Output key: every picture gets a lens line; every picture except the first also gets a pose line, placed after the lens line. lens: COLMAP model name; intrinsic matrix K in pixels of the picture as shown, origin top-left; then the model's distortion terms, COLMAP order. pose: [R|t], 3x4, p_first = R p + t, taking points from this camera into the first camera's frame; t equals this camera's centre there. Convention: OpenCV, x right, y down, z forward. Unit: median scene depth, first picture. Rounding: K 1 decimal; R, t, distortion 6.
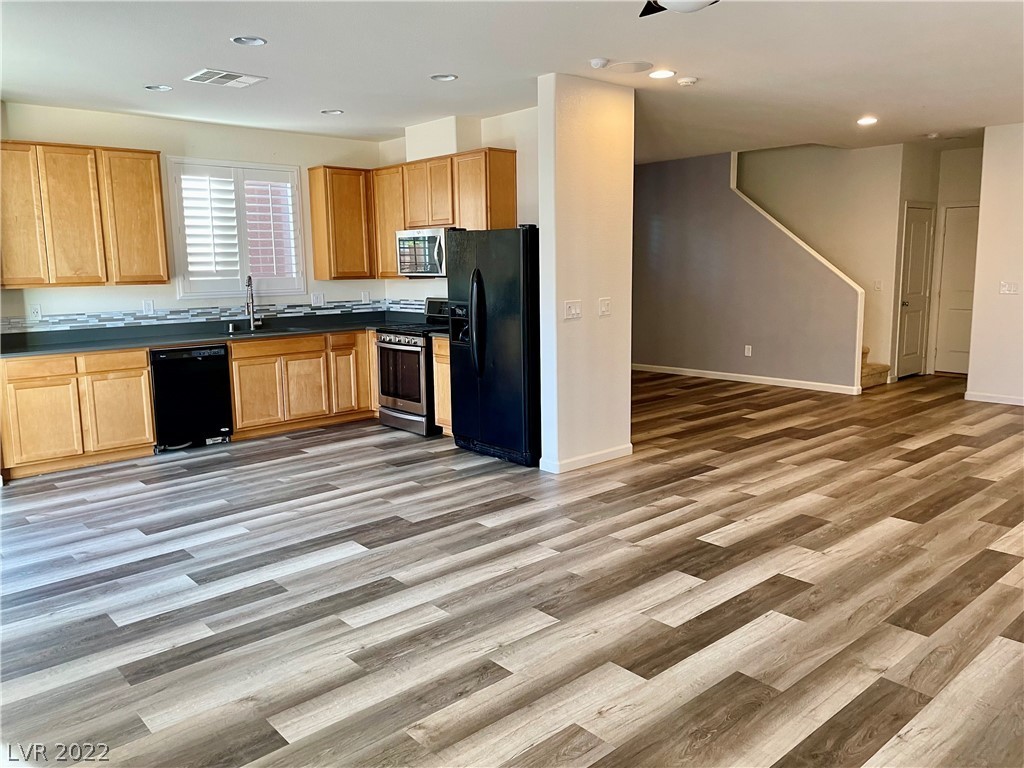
lens RADIAL K [[776.4, 0, 517.2], [0, 776.4, 376.9], [0, 0, 1]] dist [0.084207, -0.093647]
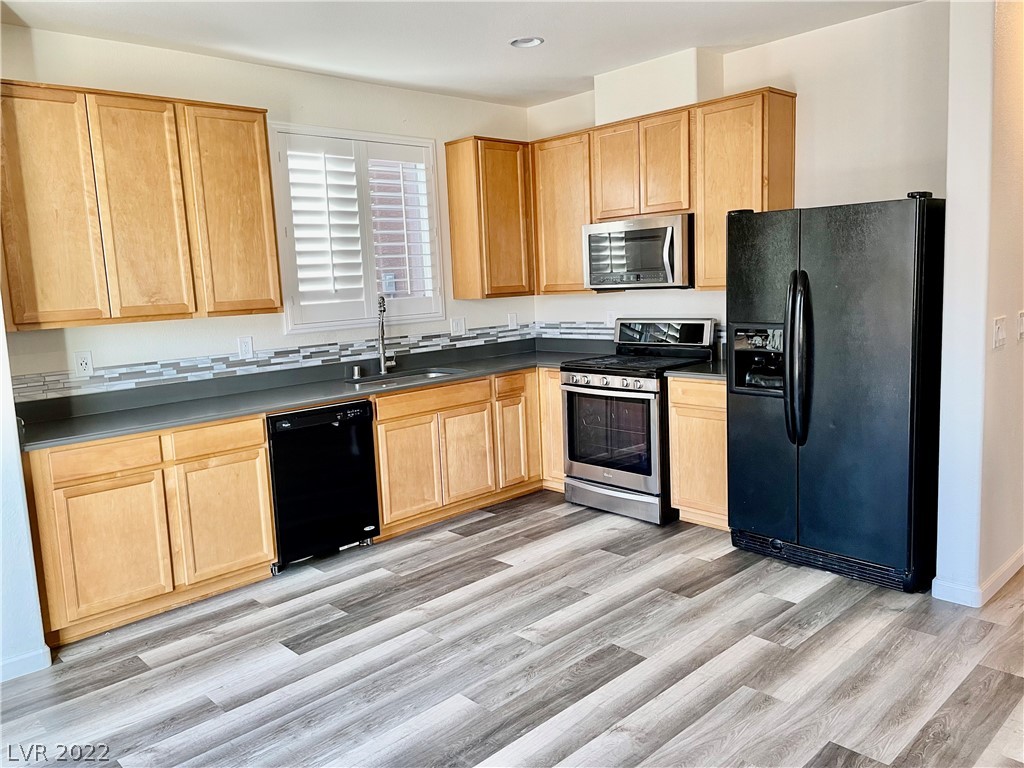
lens RADIAL K [[776.4, 0, 514.4], [0, 776.4, 382.7], [0, 0, 1]] dist [0.084207, -0.093647]
pose [[0.999120, -0.033652, 0.025016, -0.269559], [0.033903, 0.999378, -0.009675, -0.046739], [-0.024675, 0.010515, 0.999640, 0.344353]]
